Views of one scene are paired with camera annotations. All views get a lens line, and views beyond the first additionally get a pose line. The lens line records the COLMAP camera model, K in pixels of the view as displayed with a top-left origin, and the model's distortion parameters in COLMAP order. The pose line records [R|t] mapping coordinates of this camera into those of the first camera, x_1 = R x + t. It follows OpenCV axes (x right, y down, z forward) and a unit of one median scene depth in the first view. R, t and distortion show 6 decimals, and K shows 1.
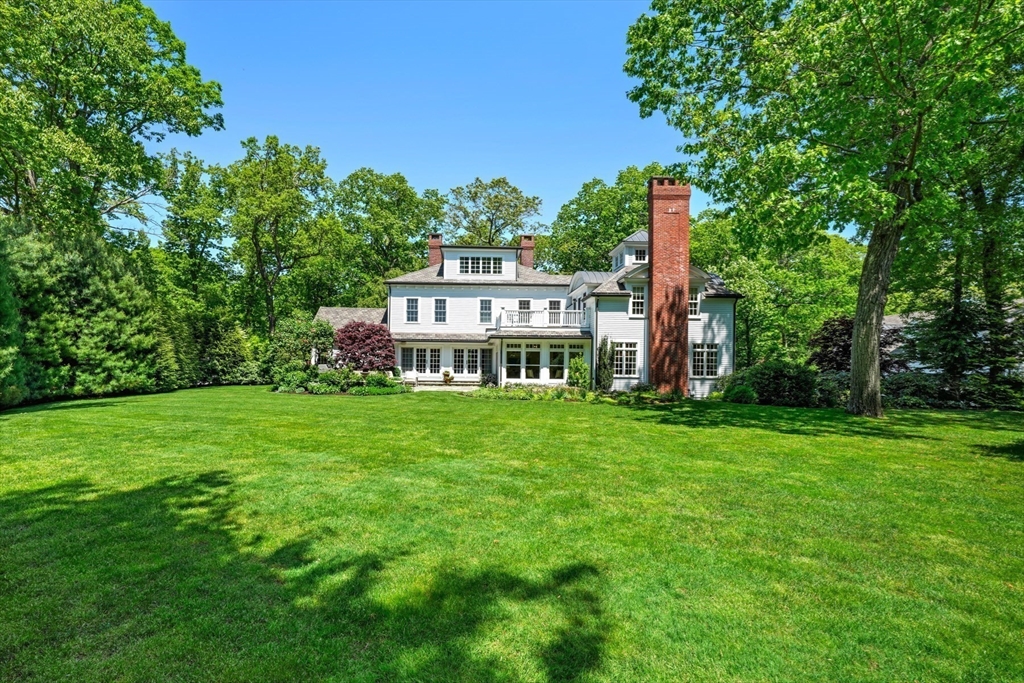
lens RADIAL K [[442.1, 0, 512.0], [0, 442.1, 341.5], [0, 0, 1]] dist [0.000304, -0.000042]
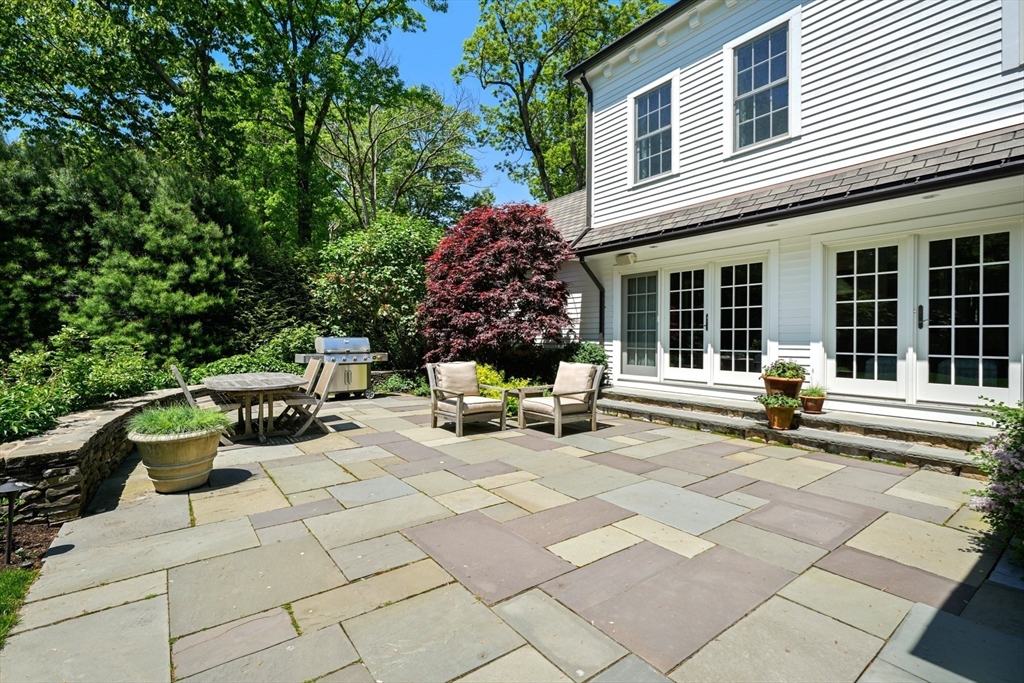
lens RADIAL K [[462.7, 0, 512.0], [0, 462.7, 341.5], [0, 0, 1]] dist [-0.001620, -0.000293]
pose [[0.561830, -0.005007, -0.827238, -0.042098], [0.049595, 0.998387, 0.027641, 0.043730], [0.825765, -0.056556, 0.561172, 0.767643]]
